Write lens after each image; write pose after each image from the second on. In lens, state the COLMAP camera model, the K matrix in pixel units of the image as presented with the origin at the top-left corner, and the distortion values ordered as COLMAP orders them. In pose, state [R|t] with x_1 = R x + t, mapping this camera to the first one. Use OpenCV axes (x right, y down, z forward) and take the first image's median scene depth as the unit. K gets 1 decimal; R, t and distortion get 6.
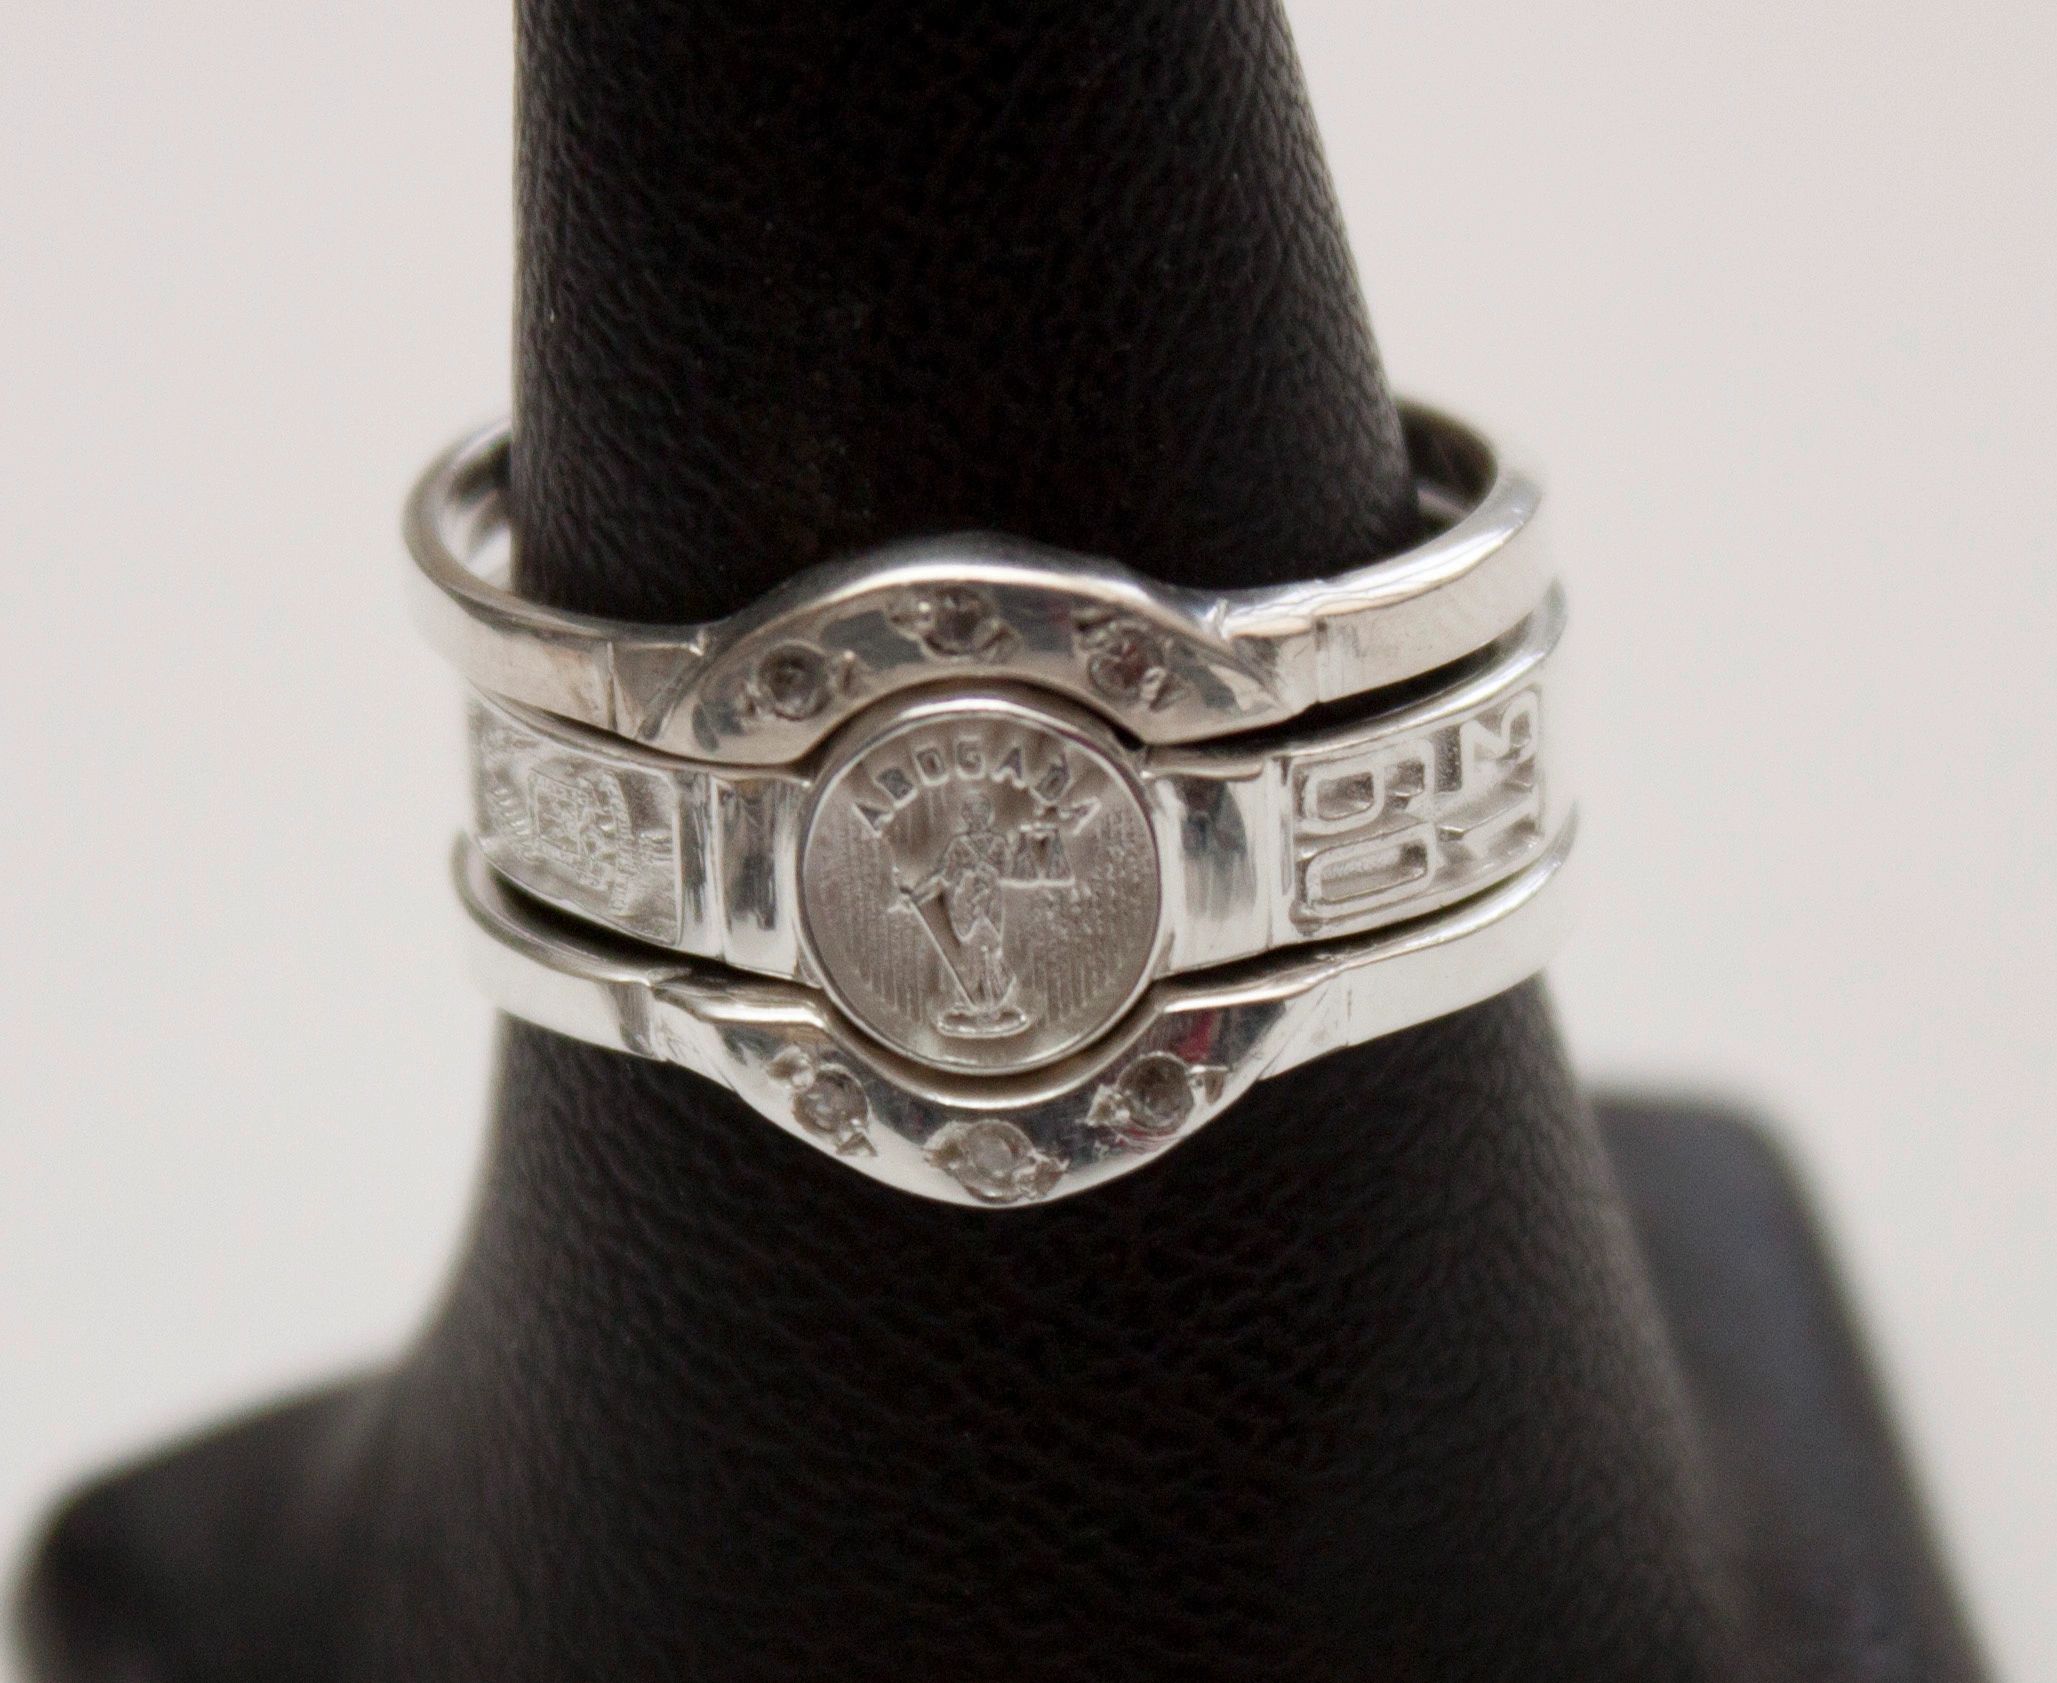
lens RADIAL K [[9513.9, 0, 949.4], [0, 9513.9, 918.3], [0, 0, 1]] dist [0.503639, -3.521166]
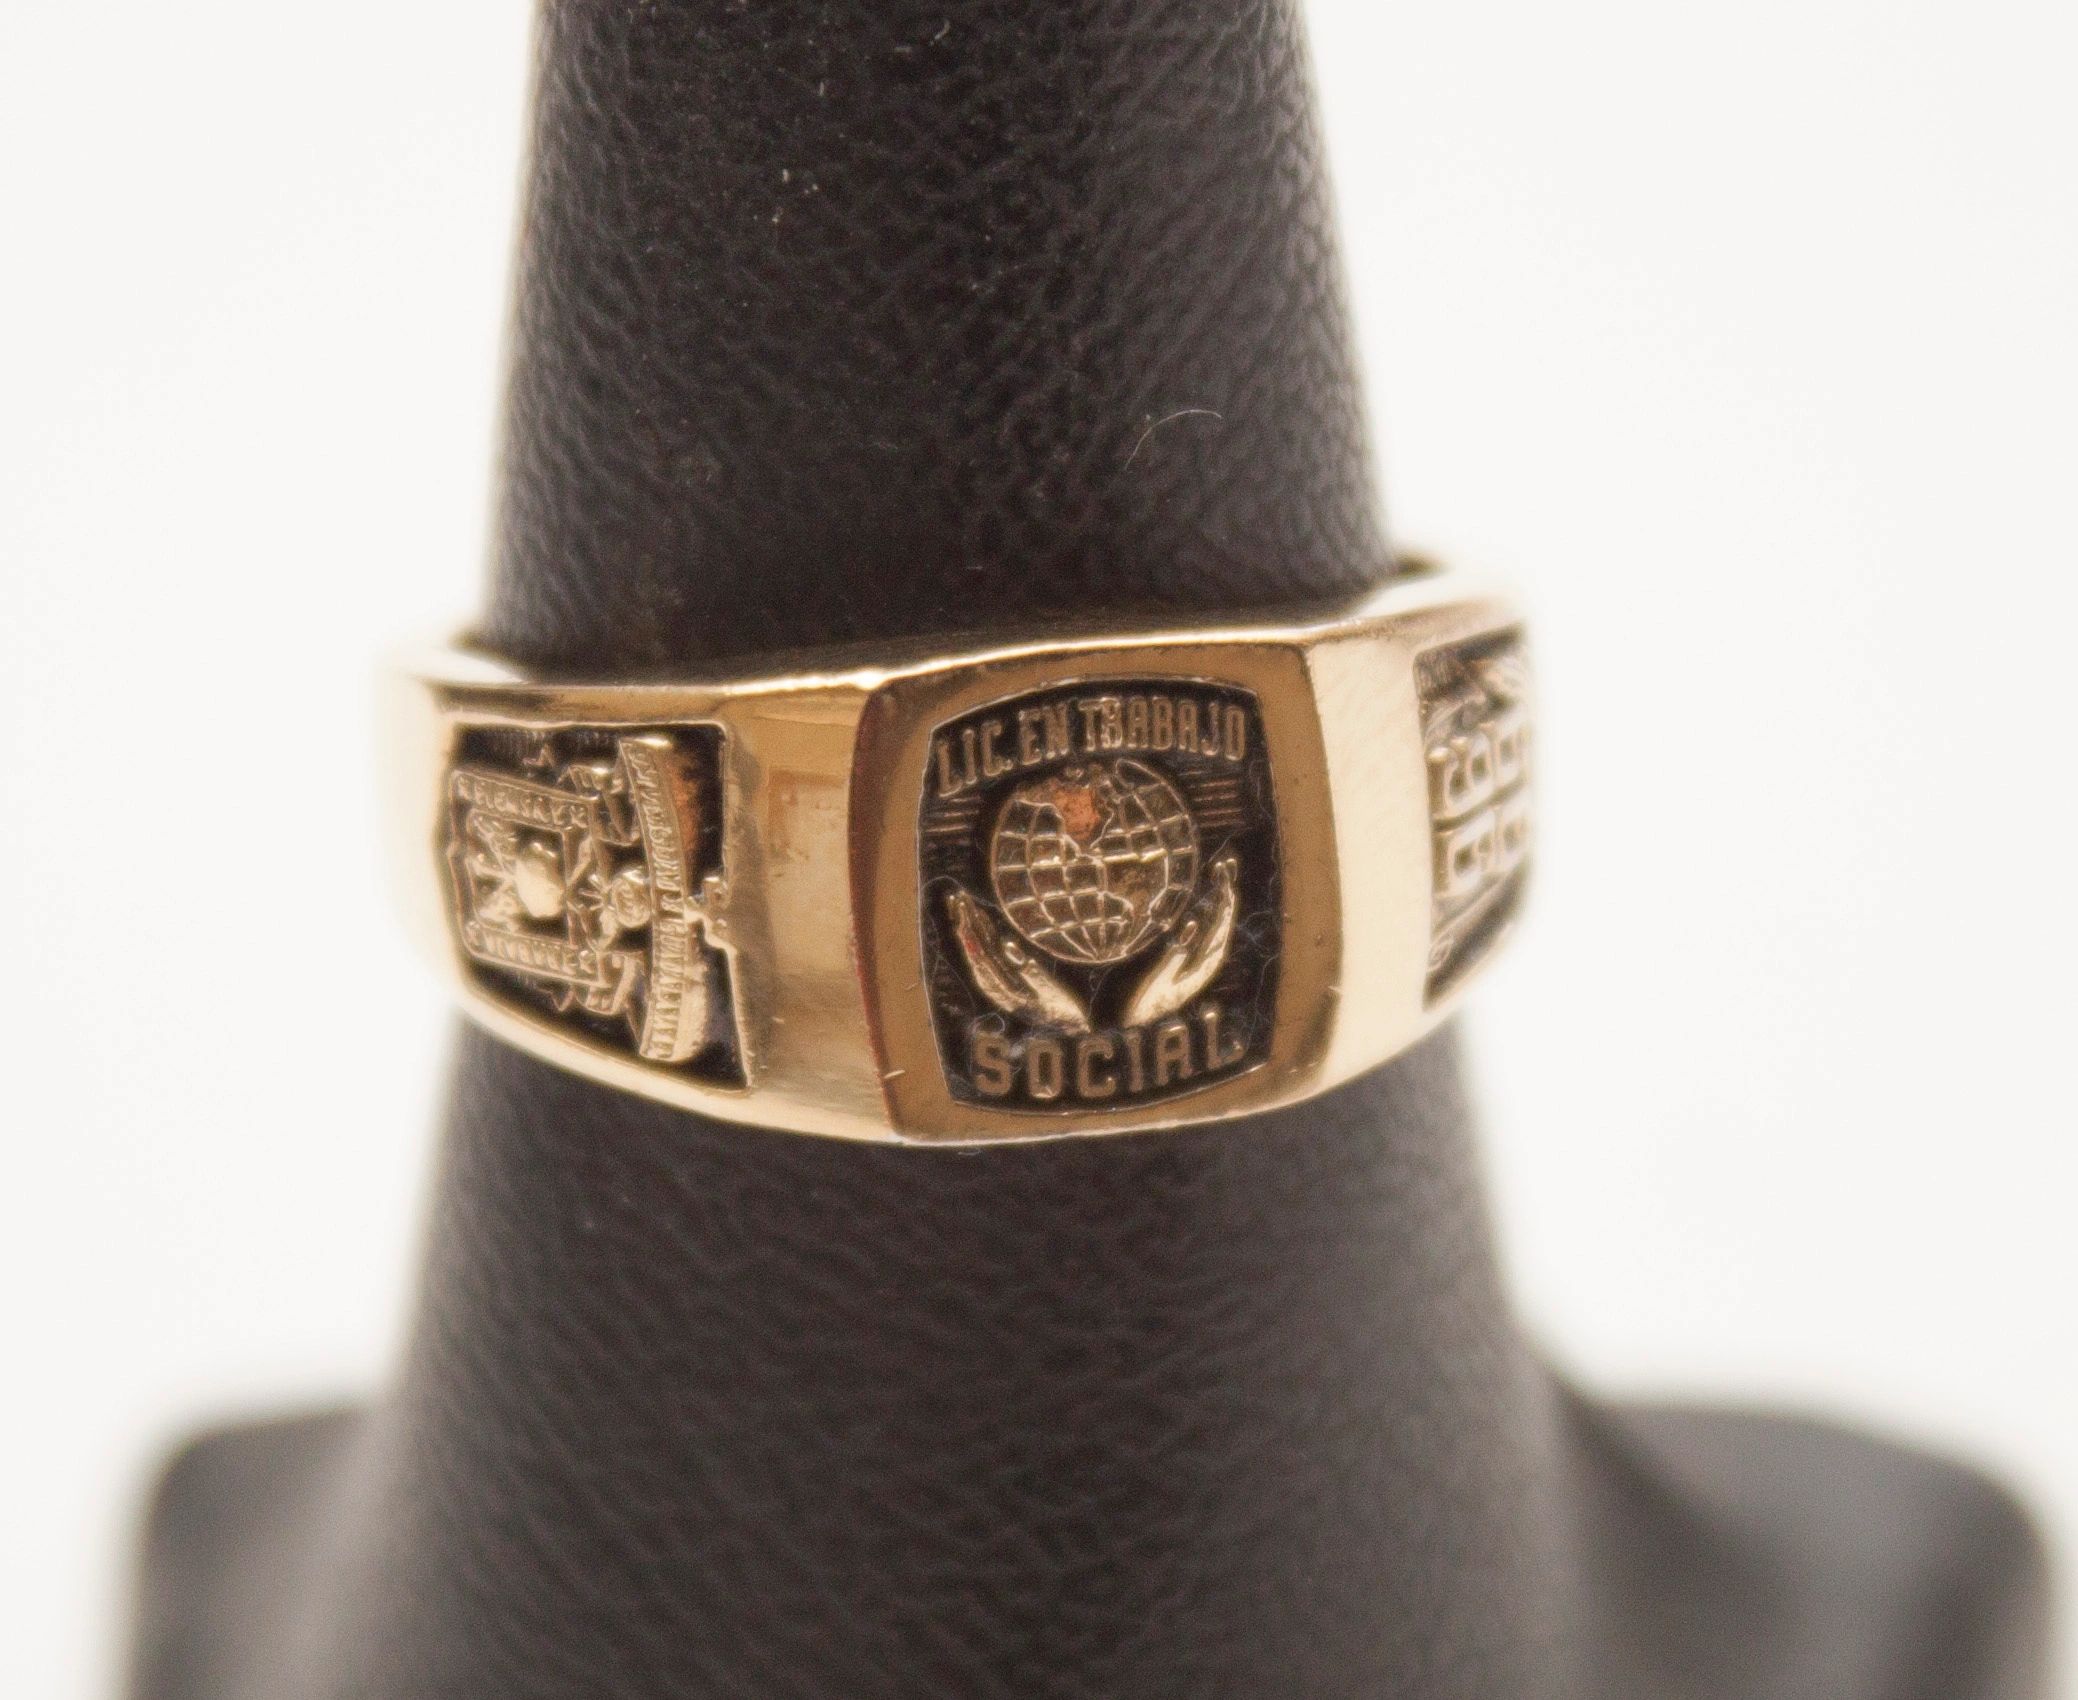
lens RADIAL K [[9611.0, 0, 959.1], [0, 9611.0, 927.6], [0, 0, 1]] dist [0.503639, -3.521166]
pose [[0.919272, 0.247467, -0.306104, 0.314954], [-0.233672, 0.968890, 0.081540, -0.101882], [0.316759, -0.003429, 0.948500, 0.095208]]
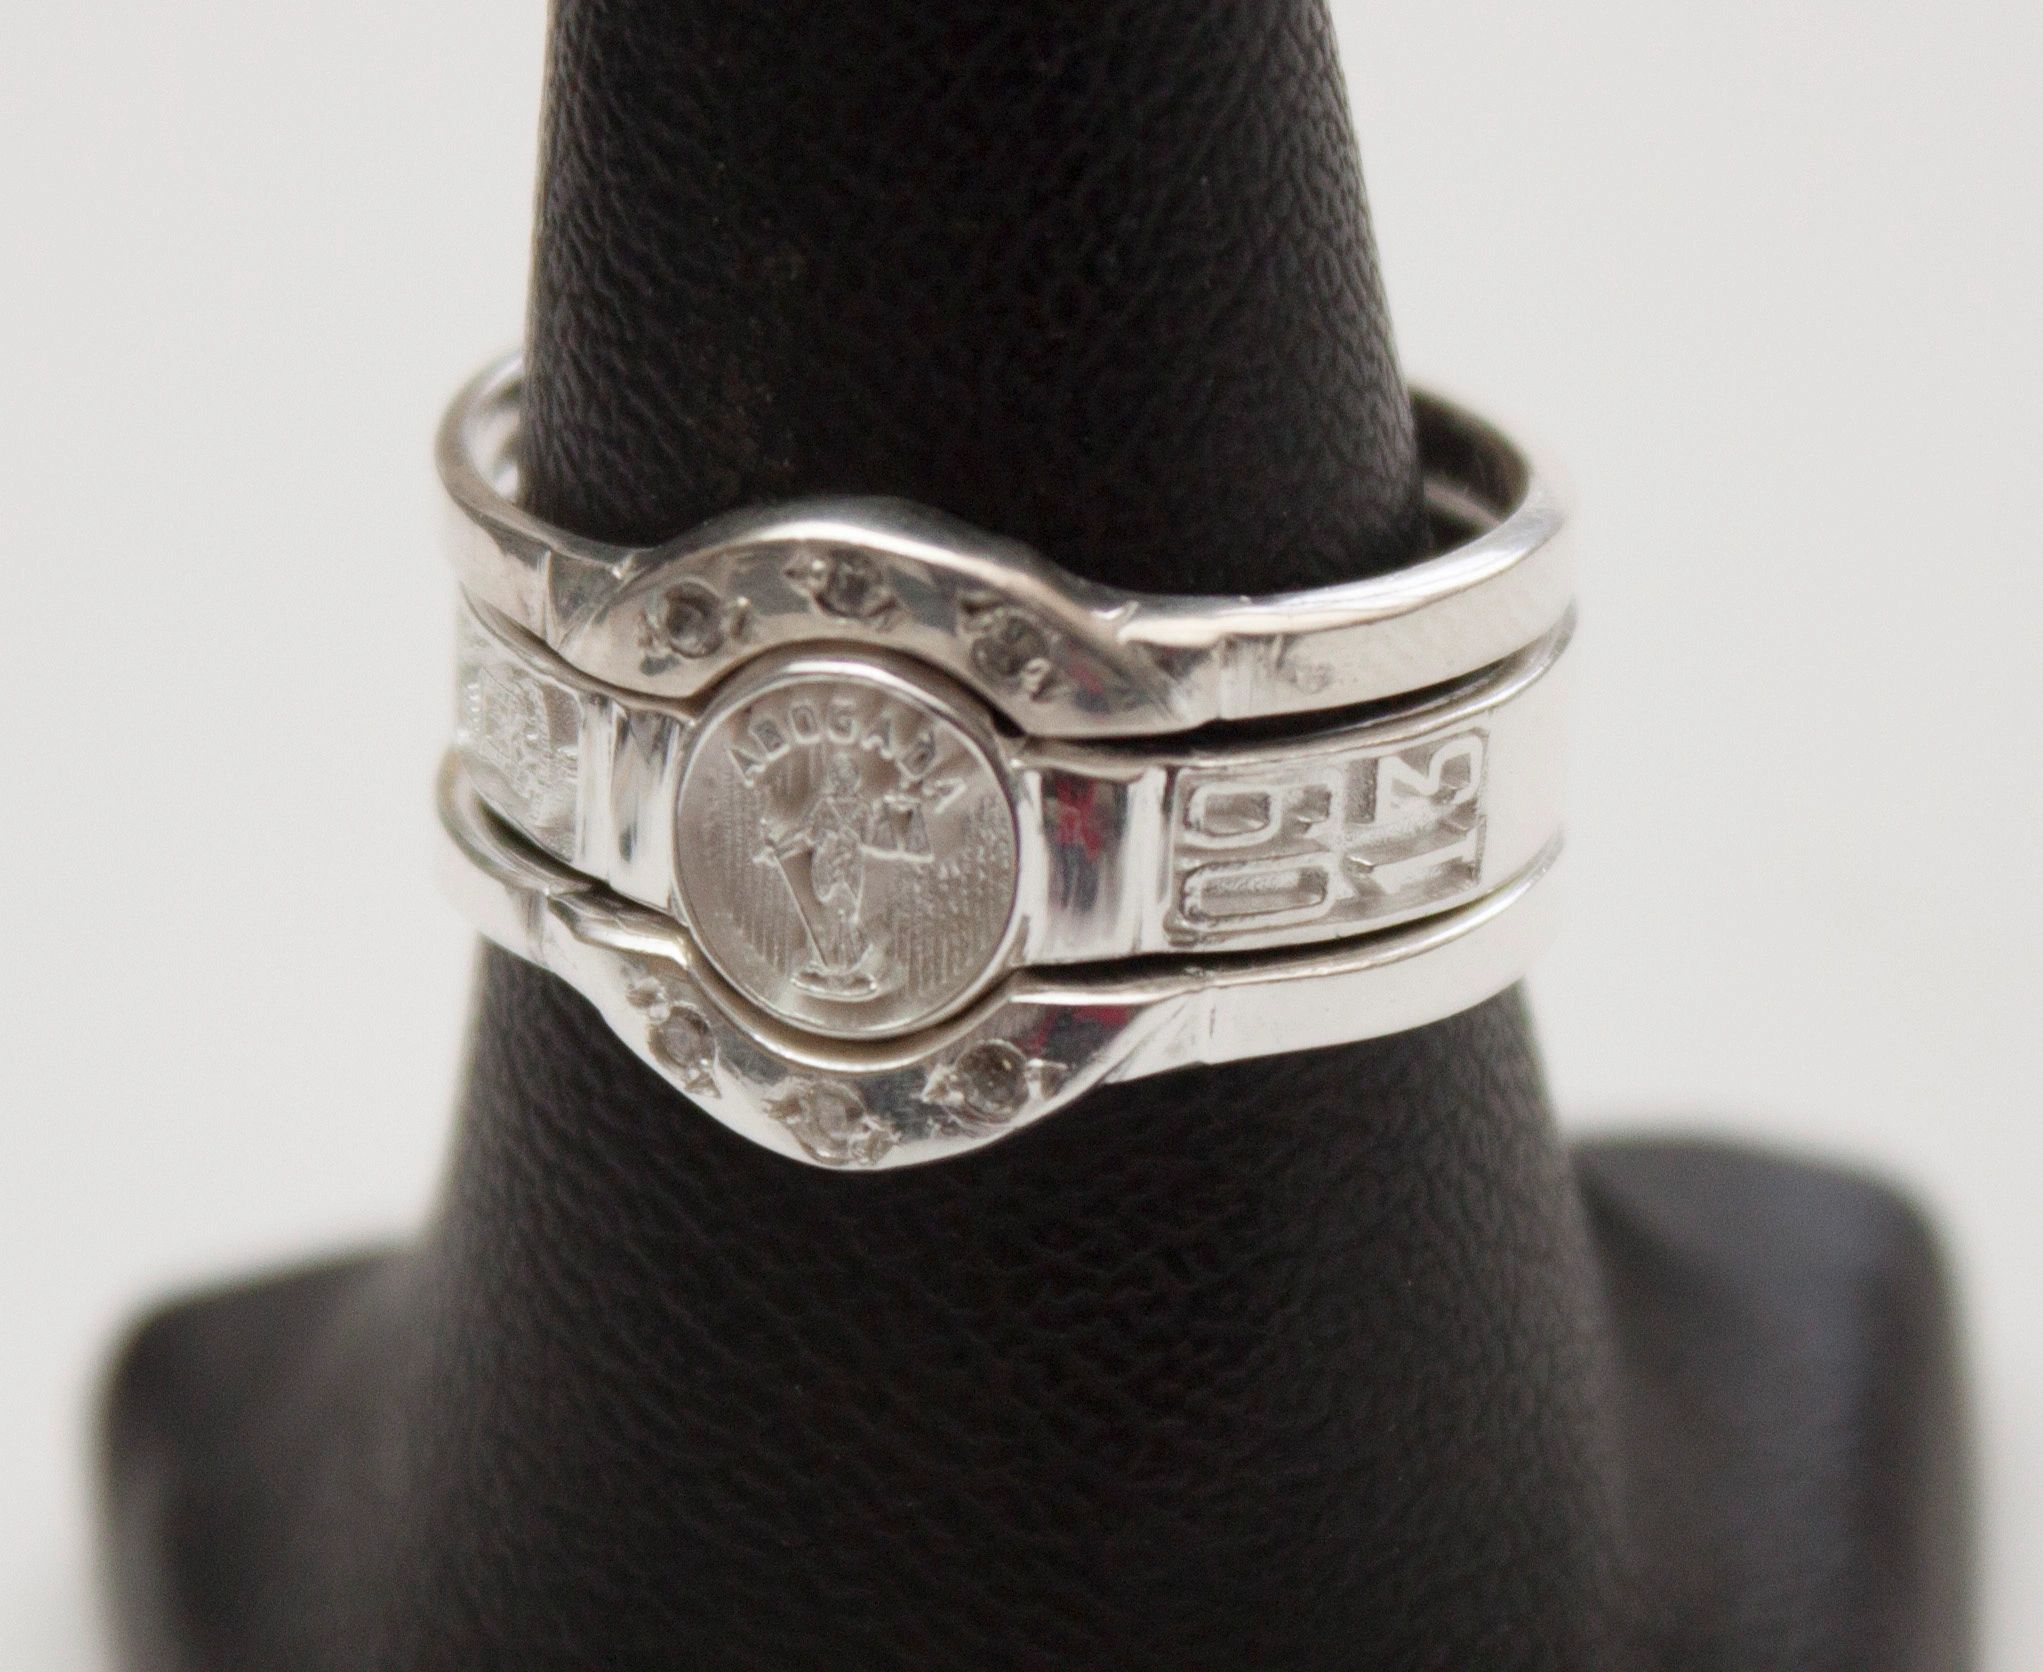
lens RADIAL K [[9449.2, 0, 942.9], [0, 9449.2, 912.3], [0, 0, 1]] dist [0.503639, -3.521166]
pose [[0.970502, 0.152525, -0.186712, 0.199065], [-0.148157, 0.988263, 0.037217, -0.035186], [0.190197, -0.008457, 0.981709, 0.026169]]
